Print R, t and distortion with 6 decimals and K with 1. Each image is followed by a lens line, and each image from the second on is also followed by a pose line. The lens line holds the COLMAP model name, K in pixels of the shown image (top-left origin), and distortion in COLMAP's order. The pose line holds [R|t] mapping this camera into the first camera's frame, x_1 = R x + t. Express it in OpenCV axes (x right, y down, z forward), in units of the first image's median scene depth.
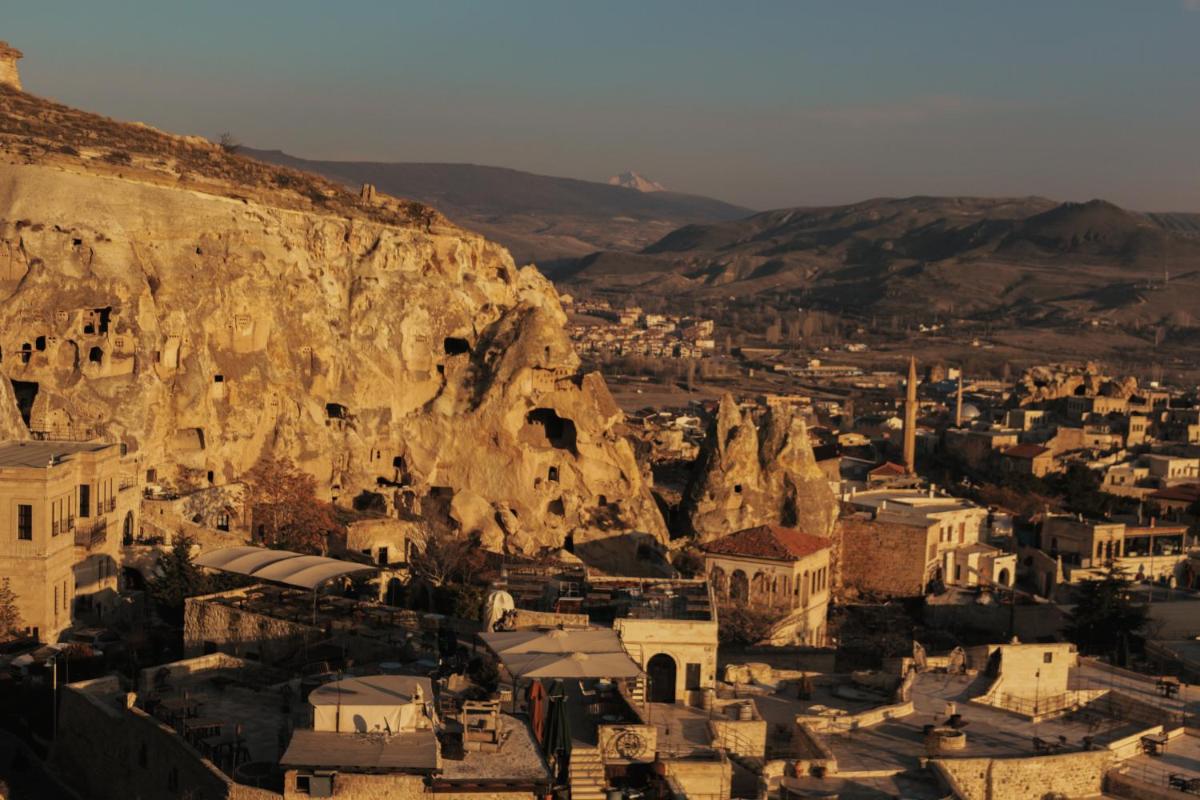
lens RADIAL K [[1673.5, 0, 600.0], [0, 1673.5, 400.0], [0, 0, 1]] dist [-0.067975, 0.105701]
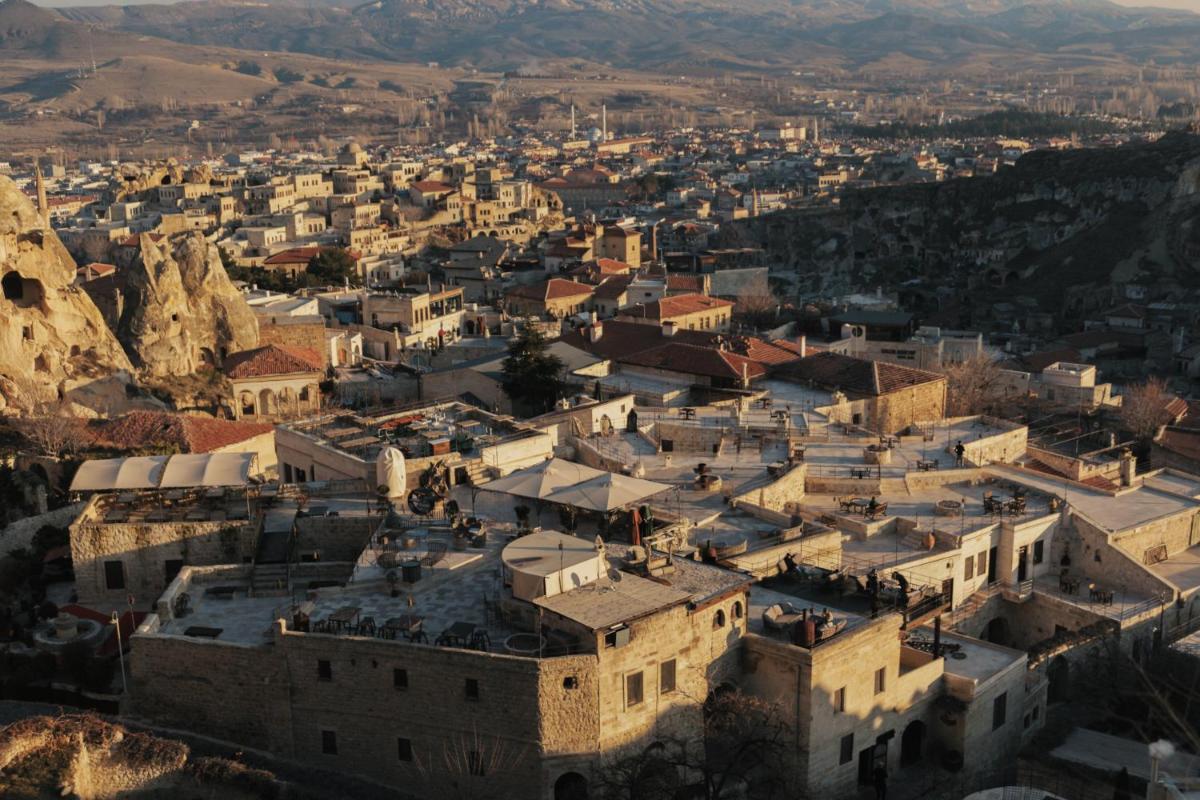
lens RADIAL K [[1450.1, 0, 600.0], [0, 1450.1, 400.0], [0, 0, 1]] dist [-0.089435, 0.097974]
pose [[0.776230, -0.199338, 0.598106, -0.273758], [0.102757, 0.976015, 0.191928, -0.046244], [-0.622019, -0.087521, 0.778095, 0.084039]]
